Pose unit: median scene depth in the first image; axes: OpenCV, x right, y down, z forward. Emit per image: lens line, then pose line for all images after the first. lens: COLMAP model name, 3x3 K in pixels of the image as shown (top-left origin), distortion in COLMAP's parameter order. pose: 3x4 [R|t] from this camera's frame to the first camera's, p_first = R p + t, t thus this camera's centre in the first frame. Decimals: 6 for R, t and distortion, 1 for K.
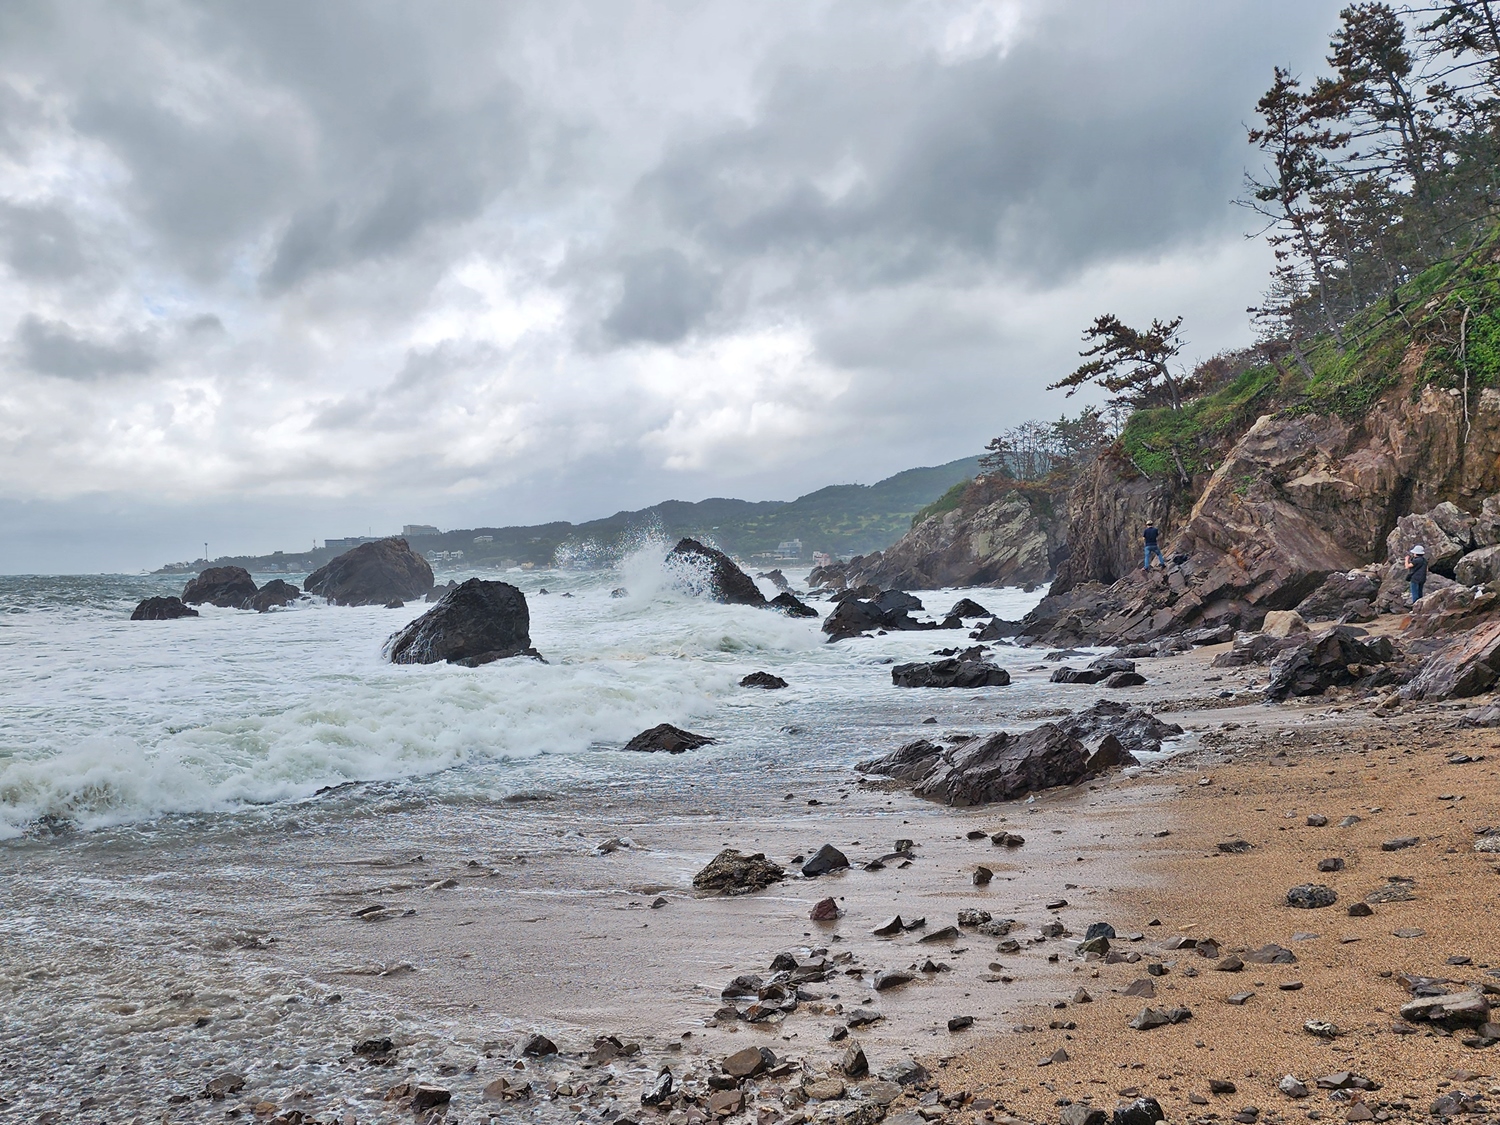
lens RADIAL K [[1002.3, 0, 751.0], [0, 1002.3, 647.3], [0, 0, 1]] dist [0.062384, -0.064057]
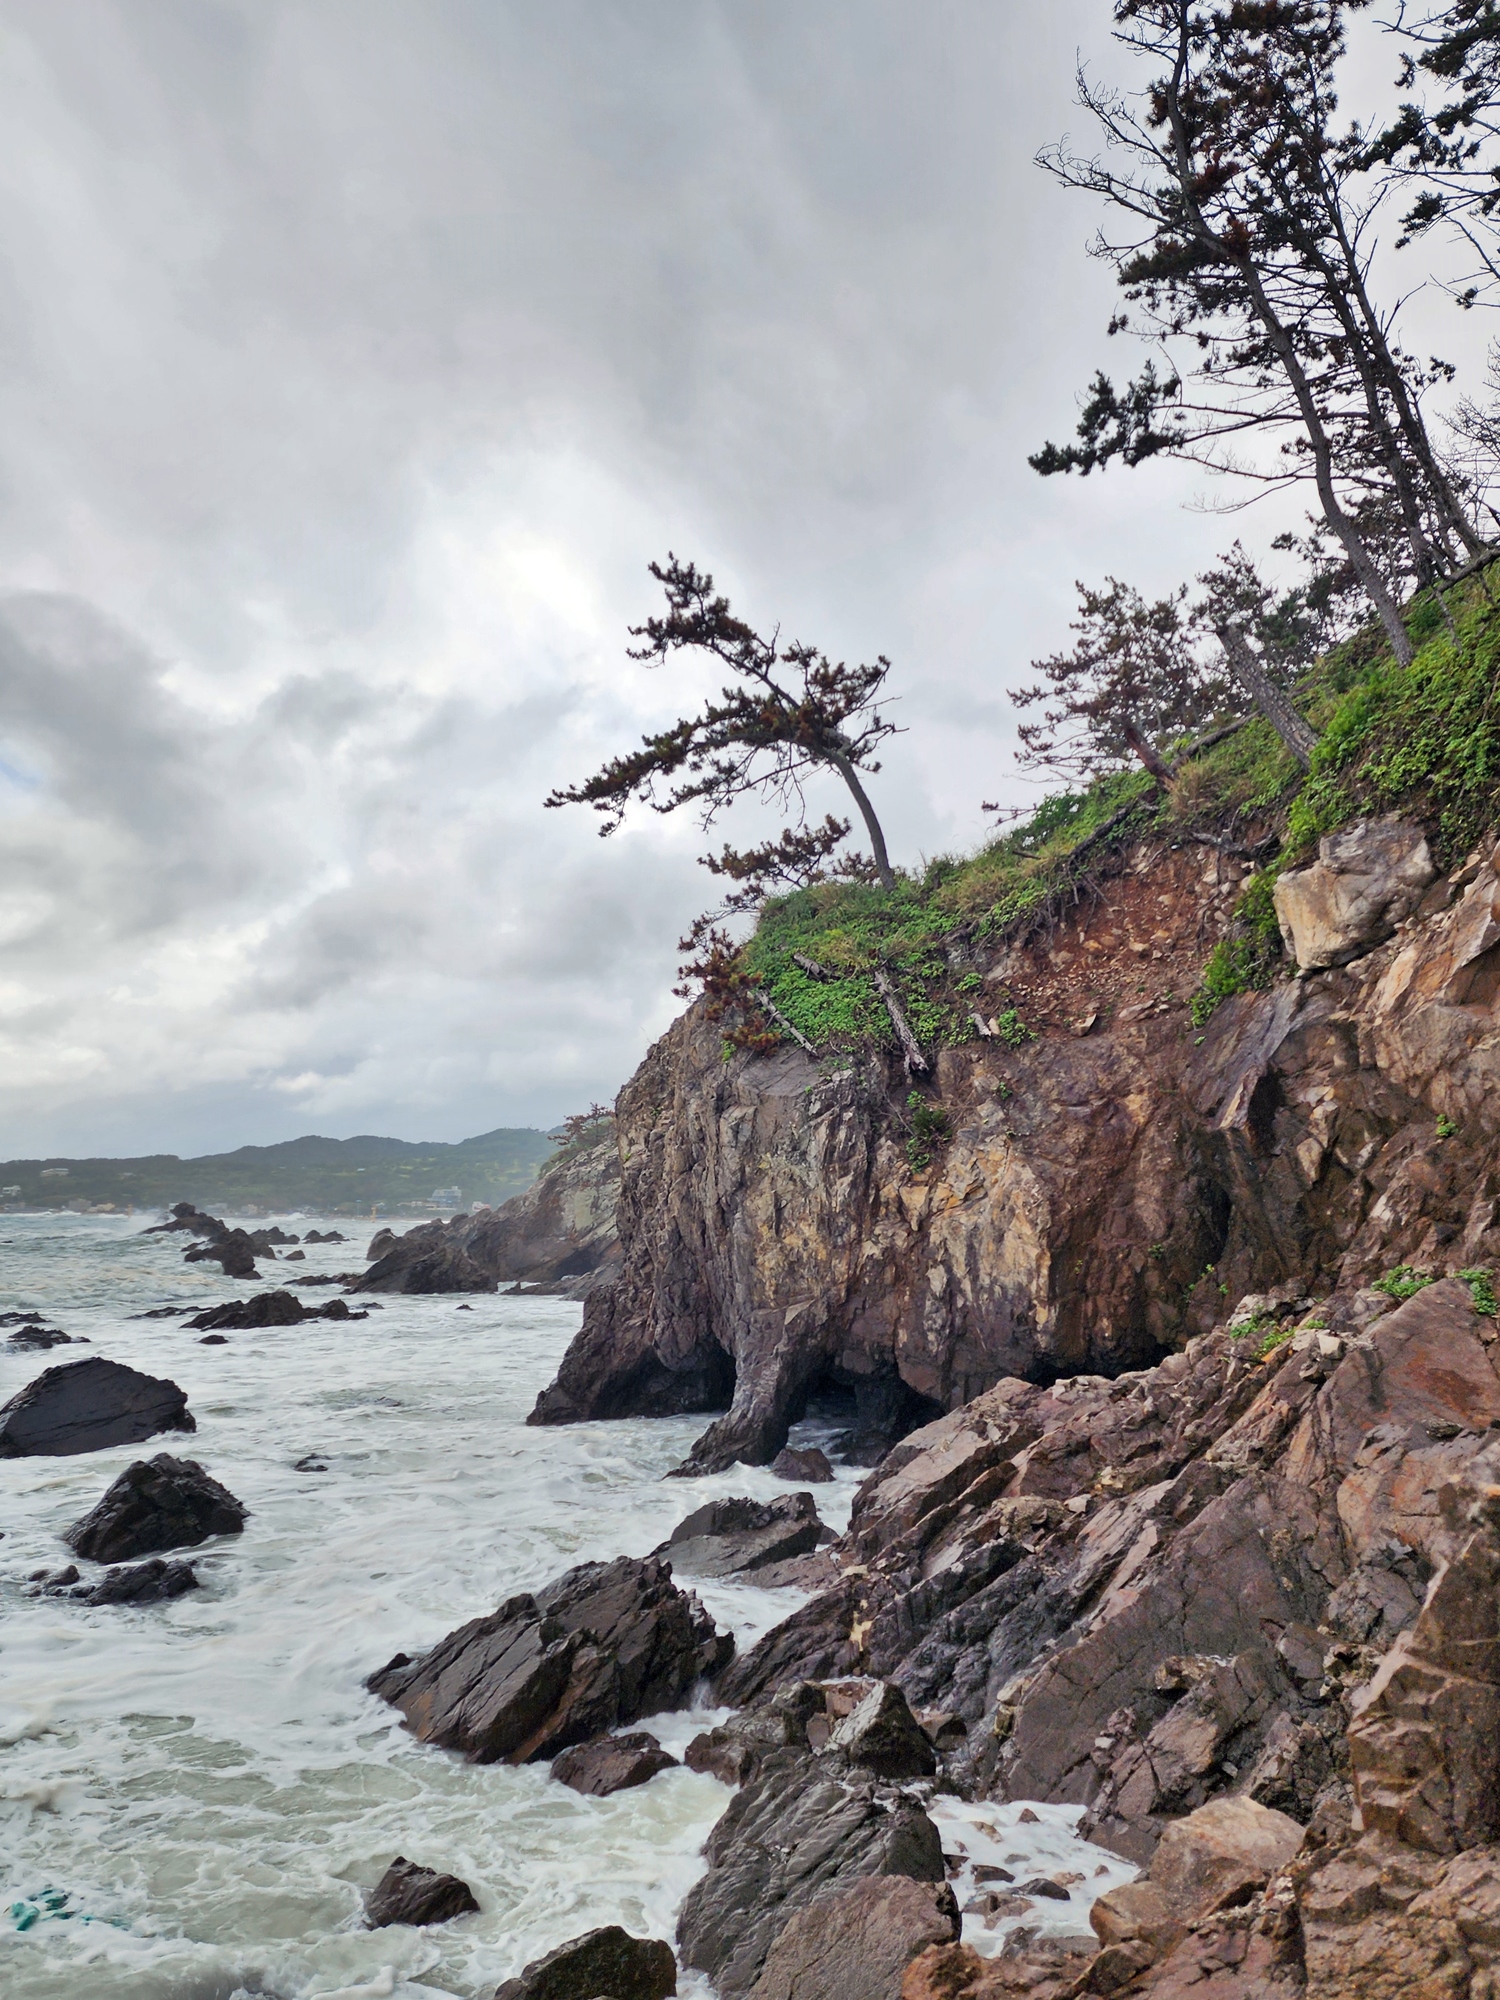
lens RADIAL K [[1336.4, 0, 740.5], [0, 1336.4, 1028.2], [0, 0, 1]] dist [0.062384, -0.064057]
pose [[0.952993, 0.069195, 0.294985, 0.240782], [-0.000112, 0.973655, -0.228027, -0.075648], [-0.302992, 0.217275, 0.927894, 0.599796]]
